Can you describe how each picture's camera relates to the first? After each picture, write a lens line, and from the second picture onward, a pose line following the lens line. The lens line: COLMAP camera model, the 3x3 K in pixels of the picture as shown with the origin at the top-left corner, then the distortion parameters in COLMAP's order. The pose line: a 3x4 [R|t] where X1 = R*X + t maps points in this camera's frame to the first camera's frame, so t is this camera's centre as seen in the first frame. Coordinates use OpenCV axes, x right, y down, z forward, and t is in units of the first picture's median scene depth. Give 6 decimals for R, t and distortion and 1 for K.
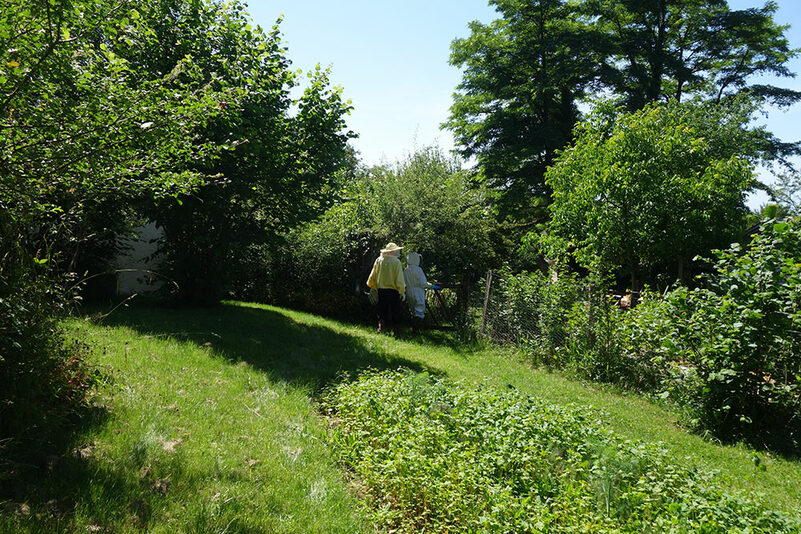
lens RADIAL K [[636.1, 0, 400.5], [0, 636.1, 267.0], [0, 0, 1]] dist [0.005455, 0.002373]
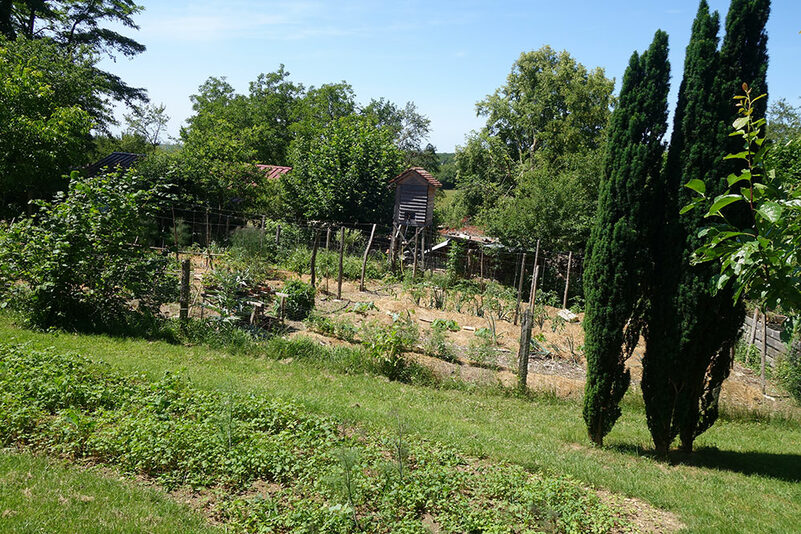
lens RADIAL K [[636.1, 0, 400.5], [0, 636.1, 267.0], [0, 0, 1]] dist [0.005455, 0.002373]
pose [[0.608396, -0.062386, 0.791178, -0.059288], [-0.038760, 0.993380, 0.108135, -0.024730], [-0.792687, -0.096455, 0.601950, -0.200719]]
